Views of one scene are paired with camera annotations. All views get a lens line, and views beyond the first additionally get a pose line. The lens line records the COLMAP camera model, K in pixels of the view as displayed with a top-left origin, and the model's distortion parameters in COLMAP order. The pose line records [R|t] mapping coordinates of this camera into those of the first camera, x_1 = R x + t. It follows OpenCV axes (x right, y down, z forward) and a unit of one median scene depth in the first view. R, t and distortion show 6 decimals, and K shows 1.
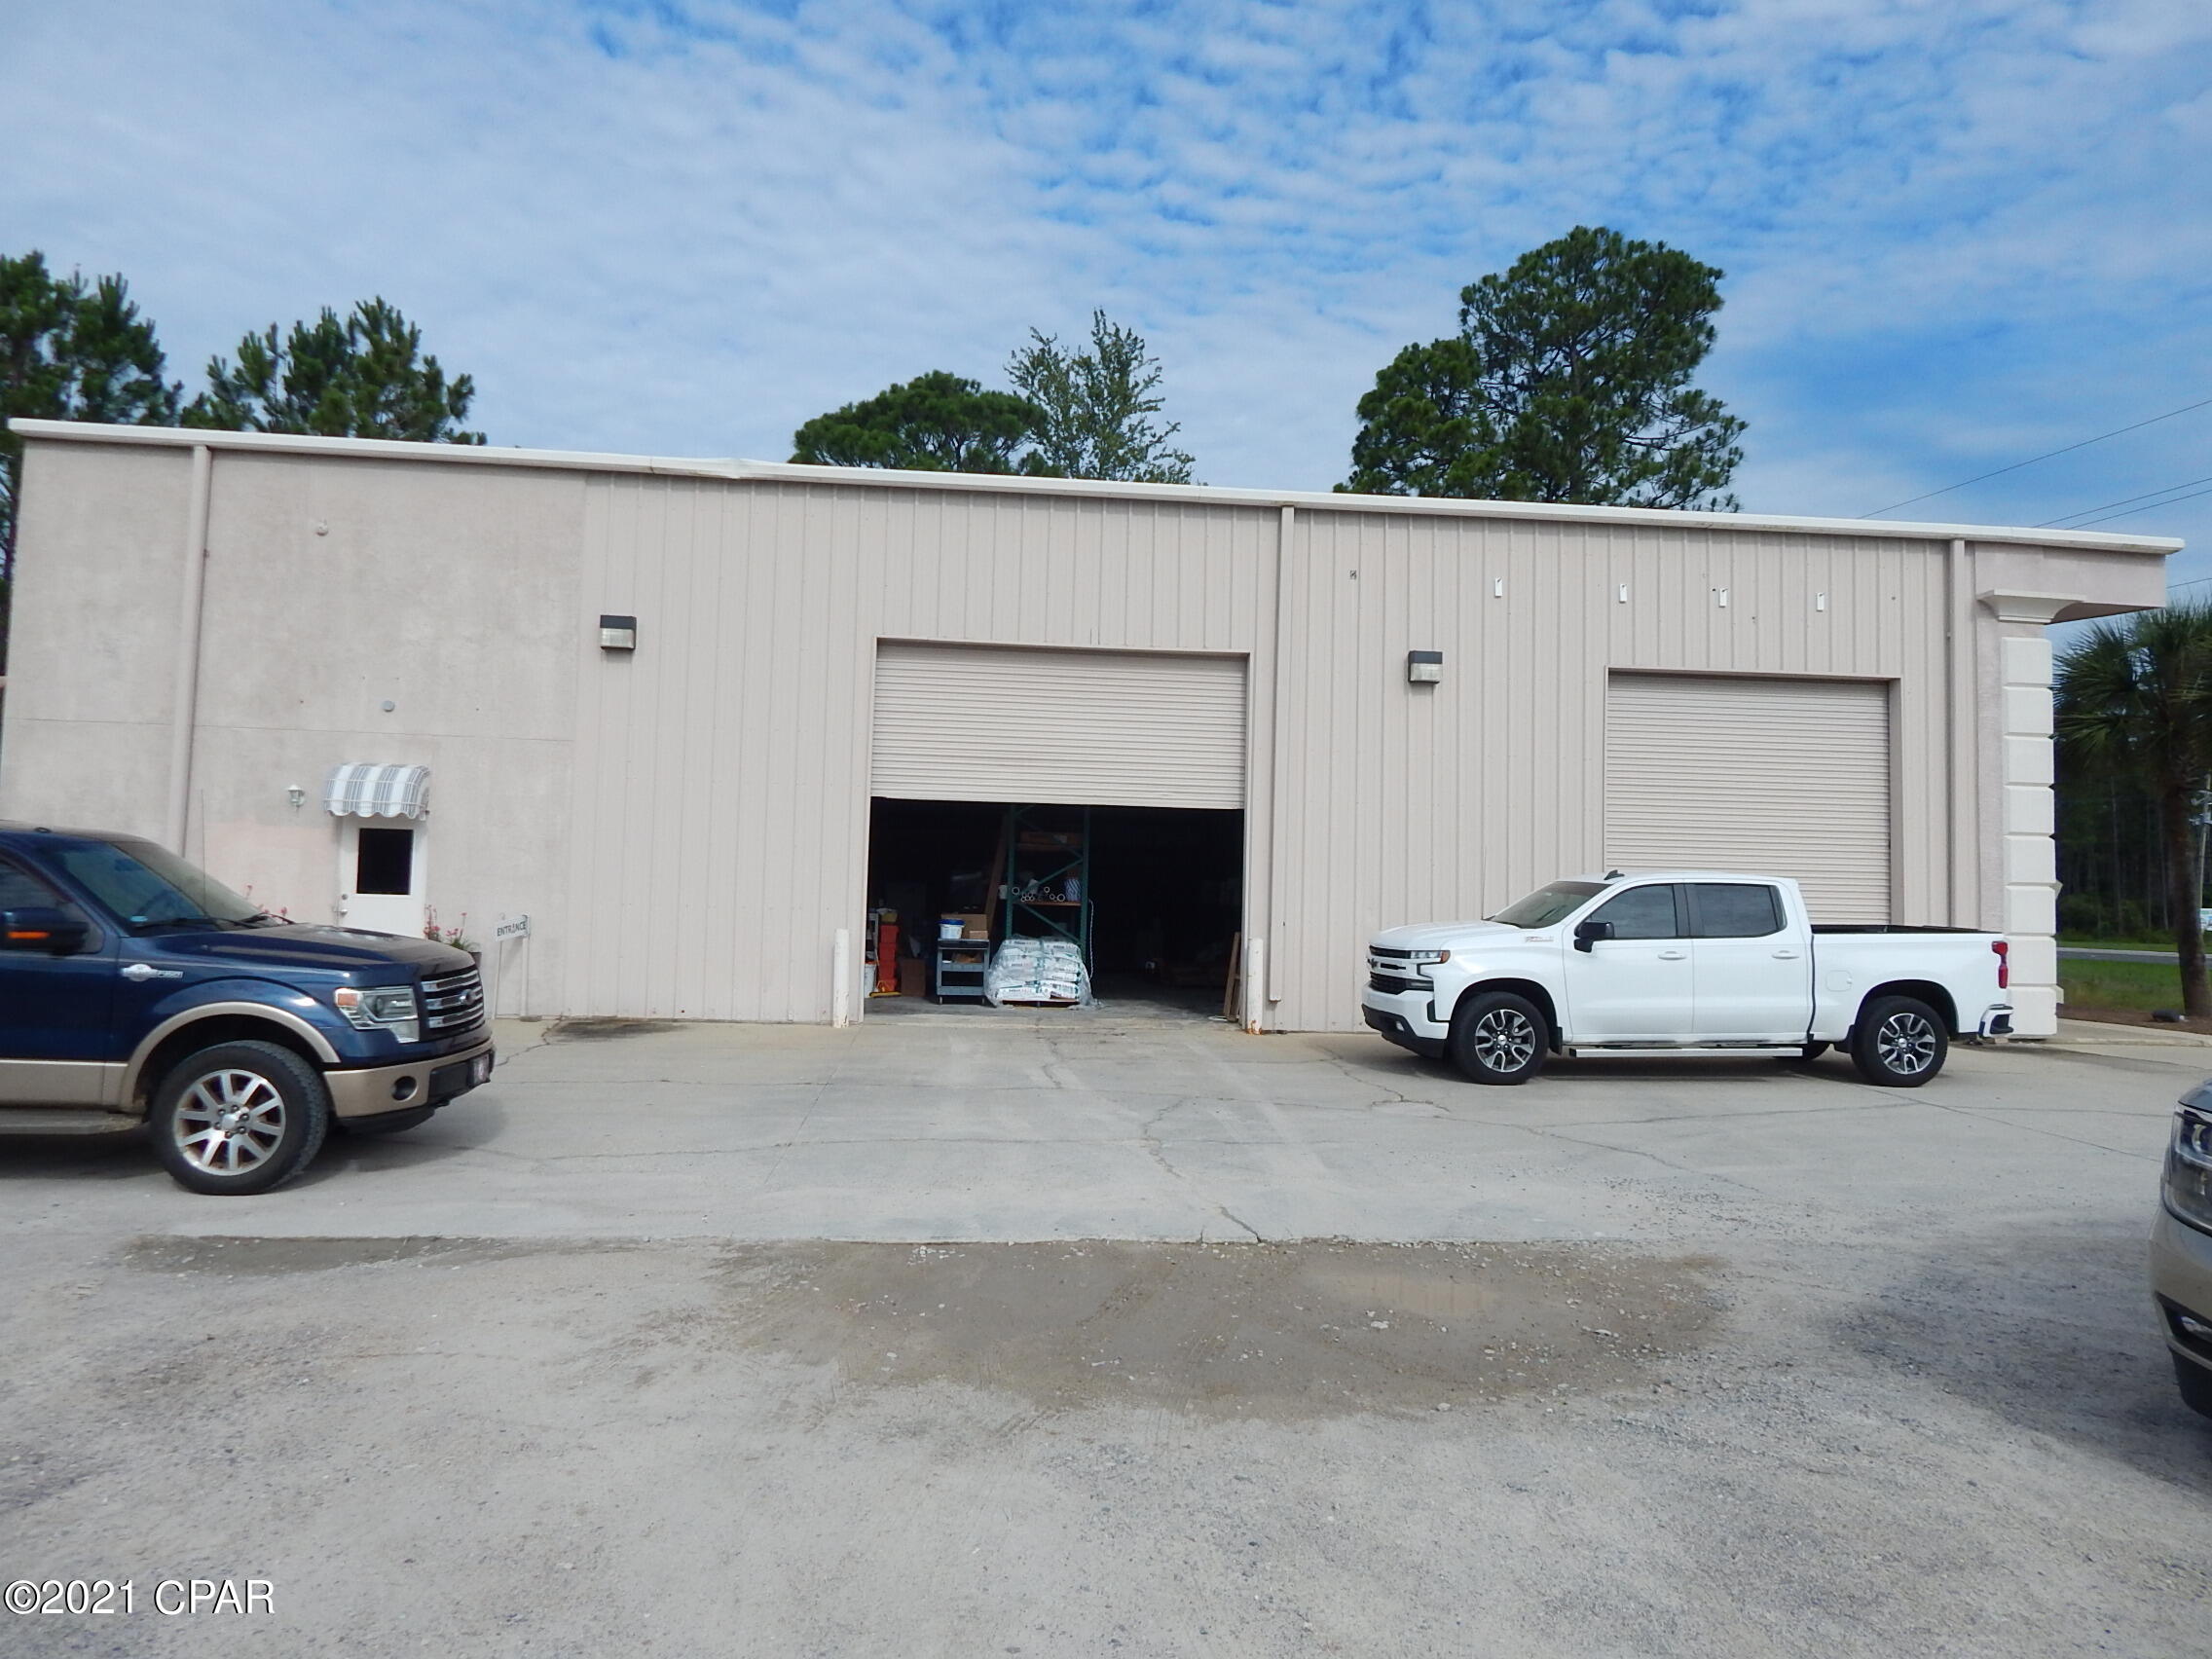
lens RADIAL K [[1465.1, 0, 1137.6], [0, 1465.1, 793.0], [0, 0, 1]] dist [0.006013, -0.011152]
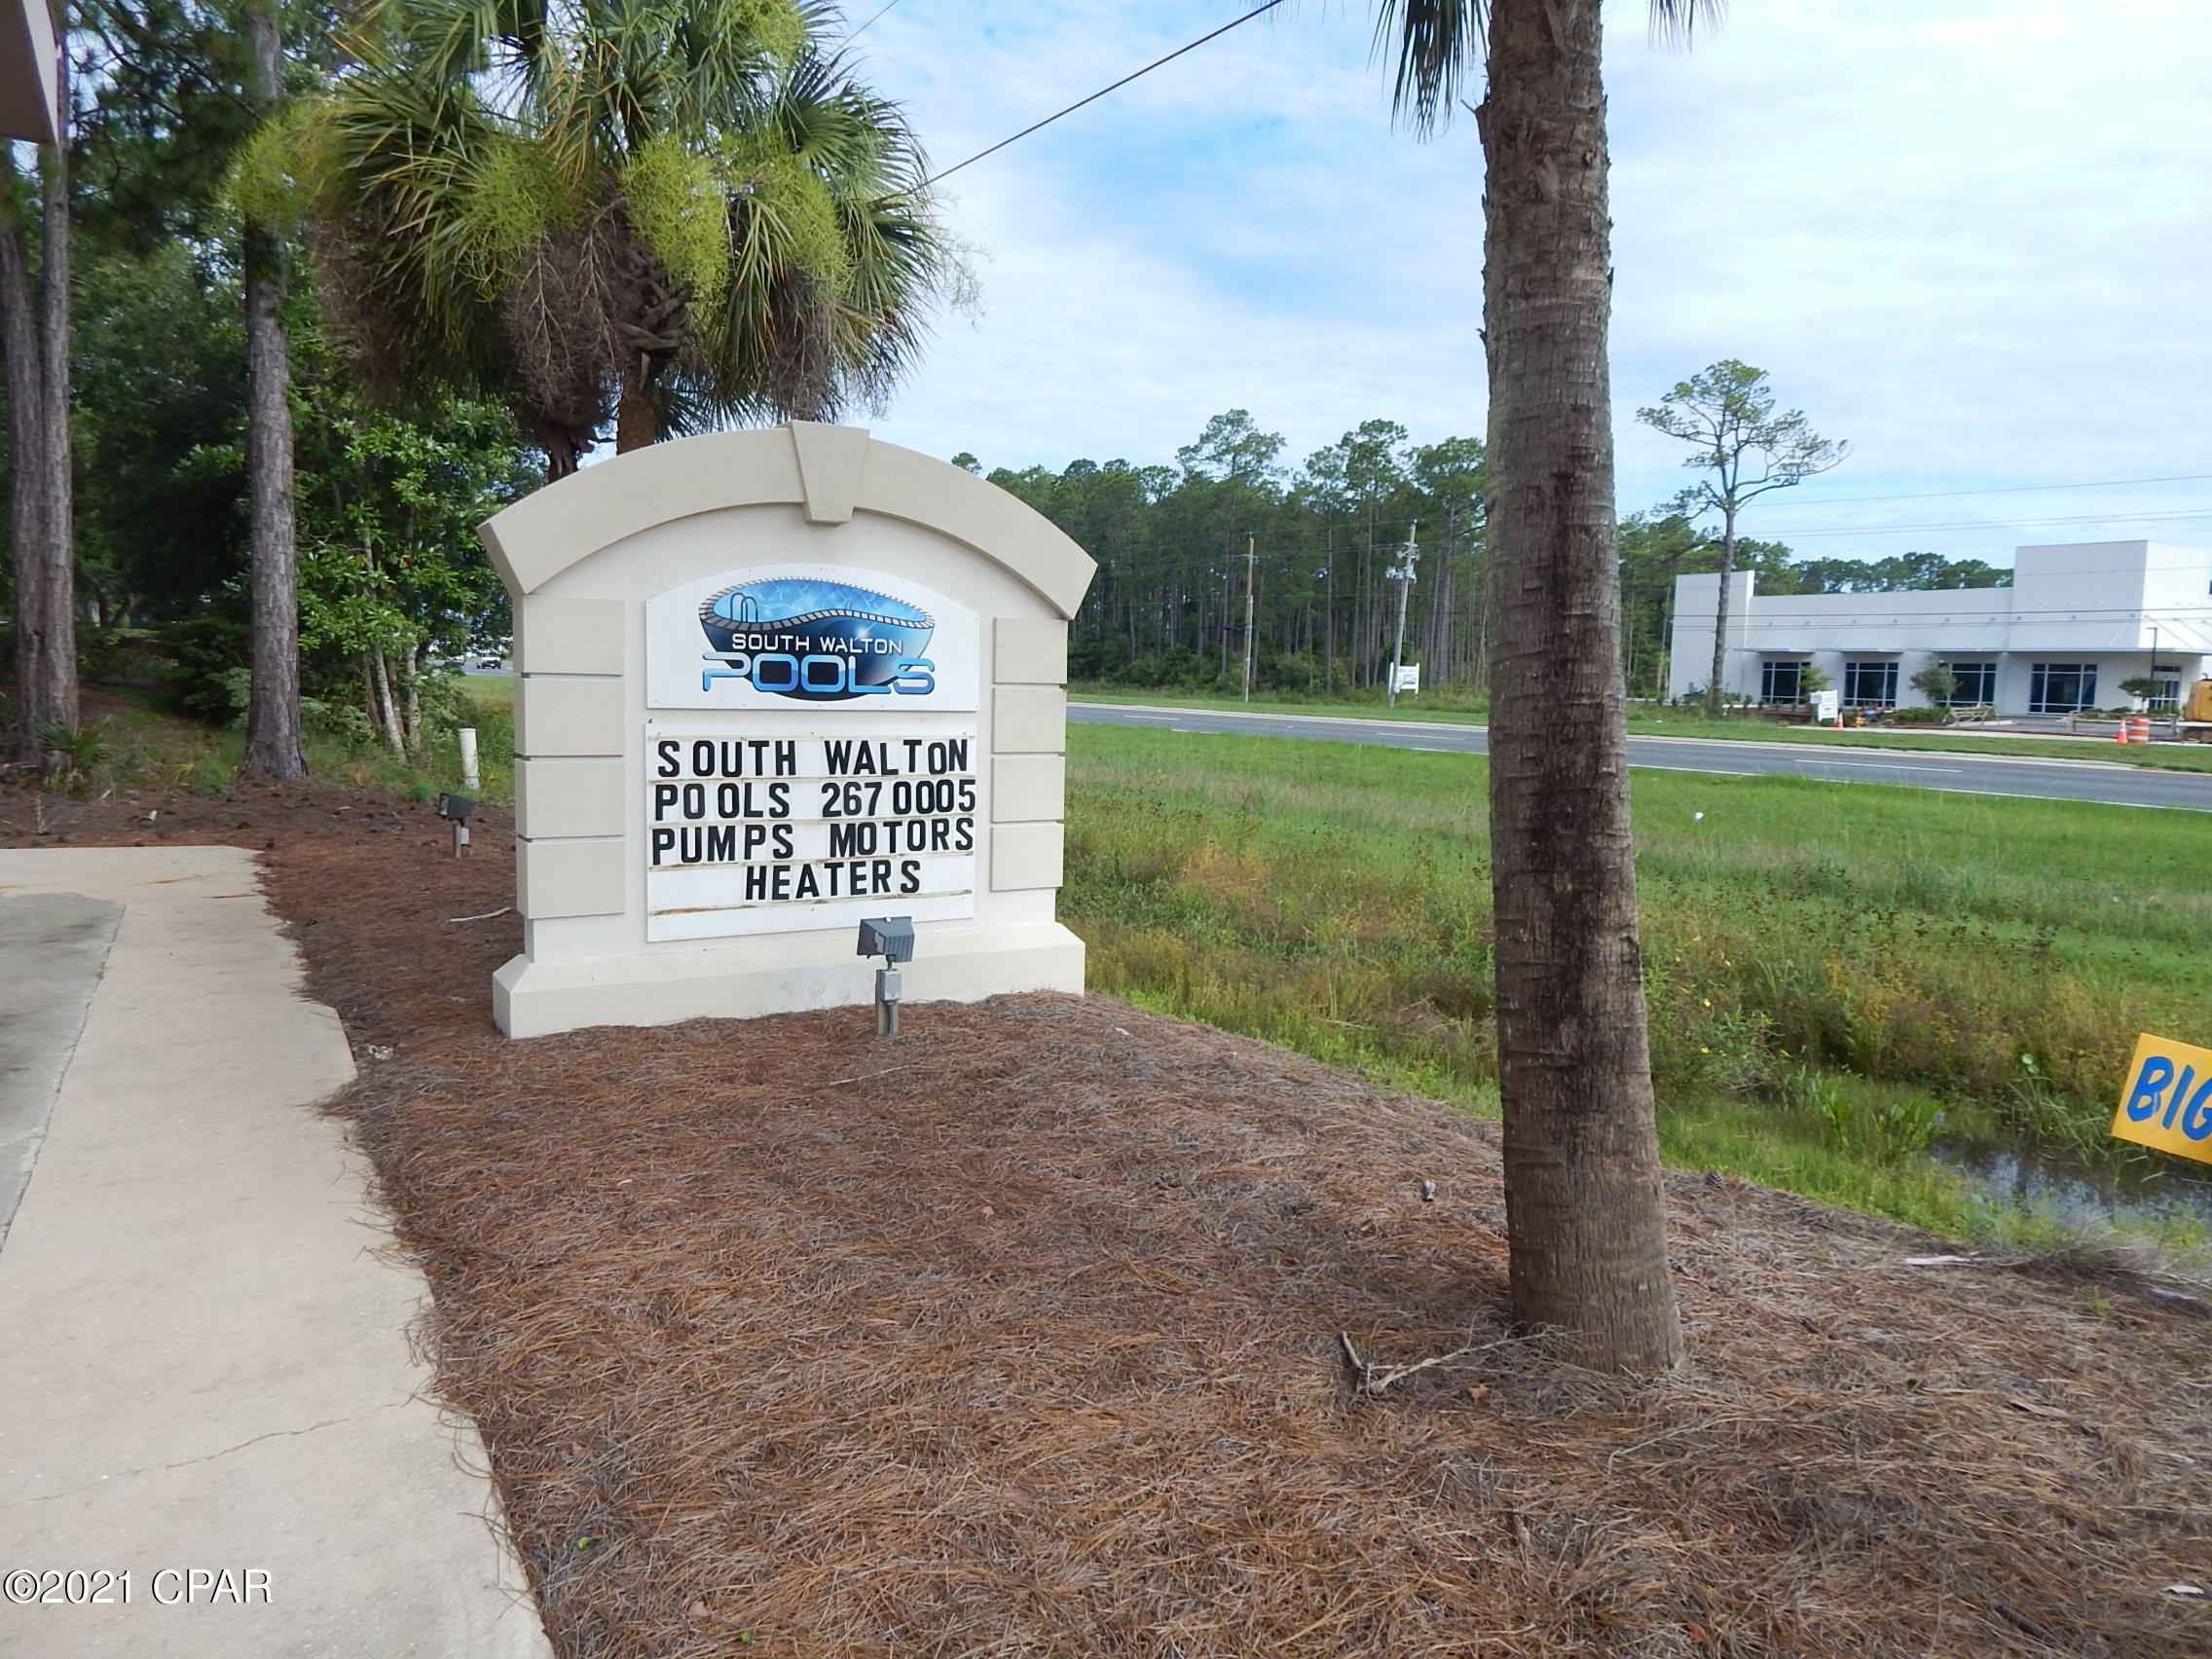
lens RADIAL K [[1465.1, 0, 1100.3], [0, 1465.1, 827.0], [0, 0, 1]] dist [0.006013, -0.011152]
pose [[0.908069, -0.041112, 0.416798, 0.397068], [-0.037816, 0.983057, 0.179355, 0.047469], [-0.417110, -0.178629, 0.891129, 0.574792]]
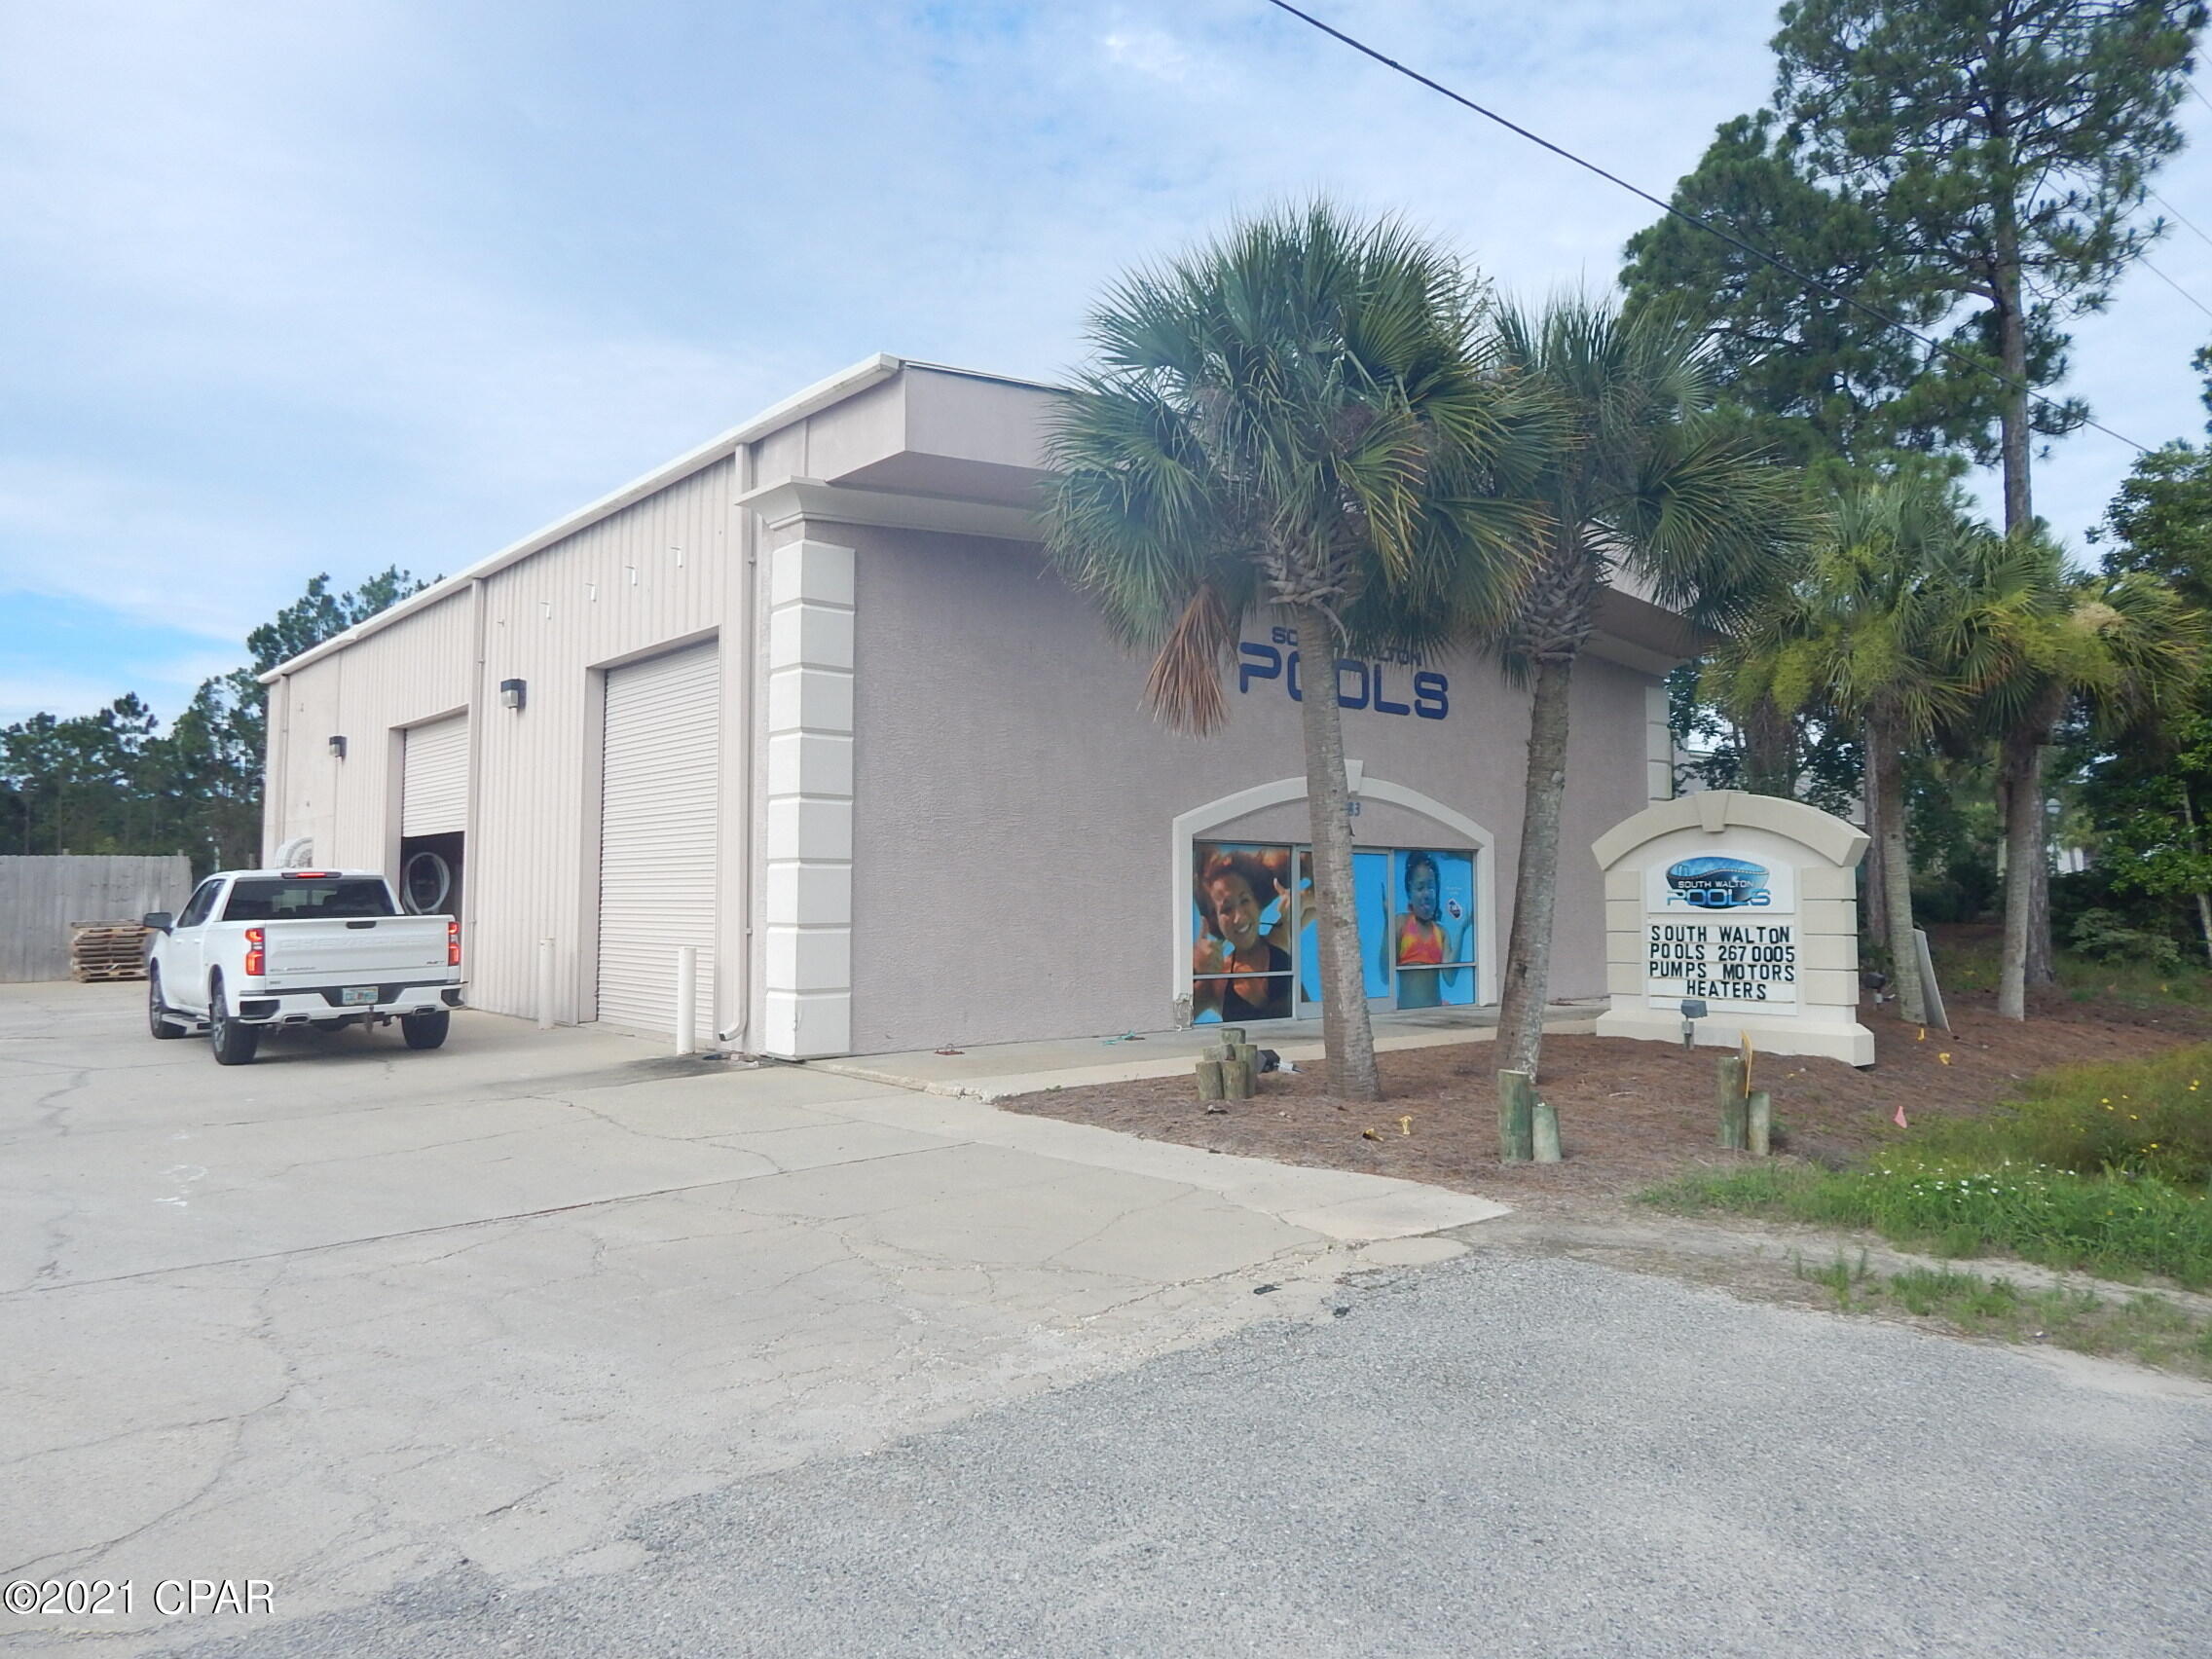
lens RADIAL K [[1465.1, 0, 1104.4], [0, 1465.1, 828.5], [0, 0, 1]] dist [0.006013, -0.011152]
pose [[0.554167, -0.061519, -0.830129, 0.707346], [0.074631, 0.996921, -0.024058, 0.040042], [0.829053, -0.048621, 0.557051, 0.371097]]
